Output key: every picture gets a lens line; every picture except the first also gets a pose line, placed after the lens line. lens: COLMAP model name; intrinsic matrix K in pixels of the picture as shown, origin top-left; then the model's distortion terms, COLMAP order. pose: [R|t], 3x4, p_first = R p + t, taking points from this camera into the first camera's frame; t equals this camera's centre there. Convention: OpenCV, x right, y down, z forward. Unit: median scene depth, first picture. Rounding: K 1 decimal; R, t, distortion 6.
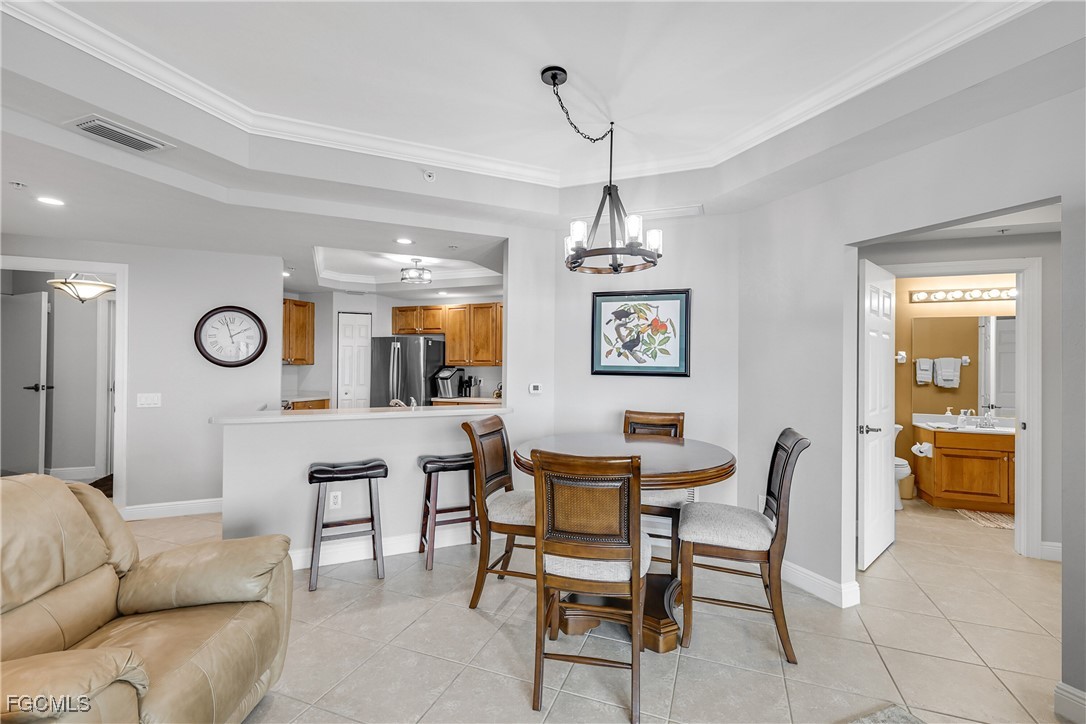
lens RADIAL K [[471.9, 0, 545.3], [0, 471.9, 363.8], [0, 0, 1]] dist [0.003127, 0.000289]
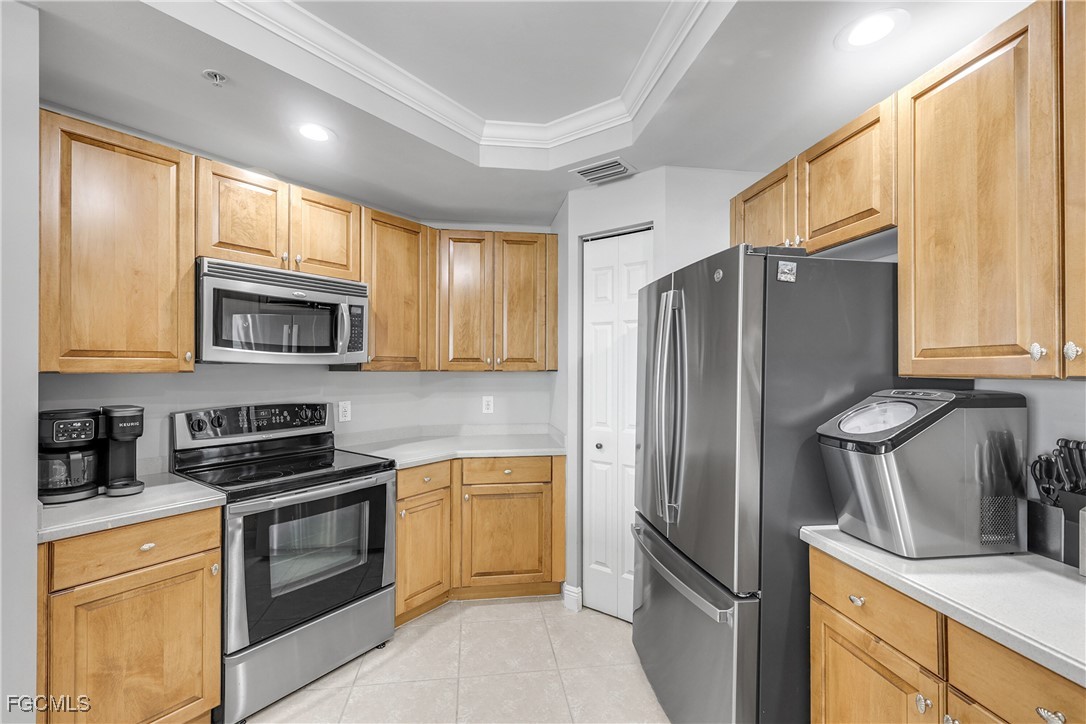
lens RADIAL K [[471.9, 0, 545.6], [0, 471.9, 362.1], [0, 0, 1]] dist [0.003127, 0.000289]
pose [[0.499124, -0.016460, -0.866374, -0.110097], [0.011304, 0.999858, -0.012483, -0.001268], [0.866457, -0.003563, 0.499239, 0.769384]]
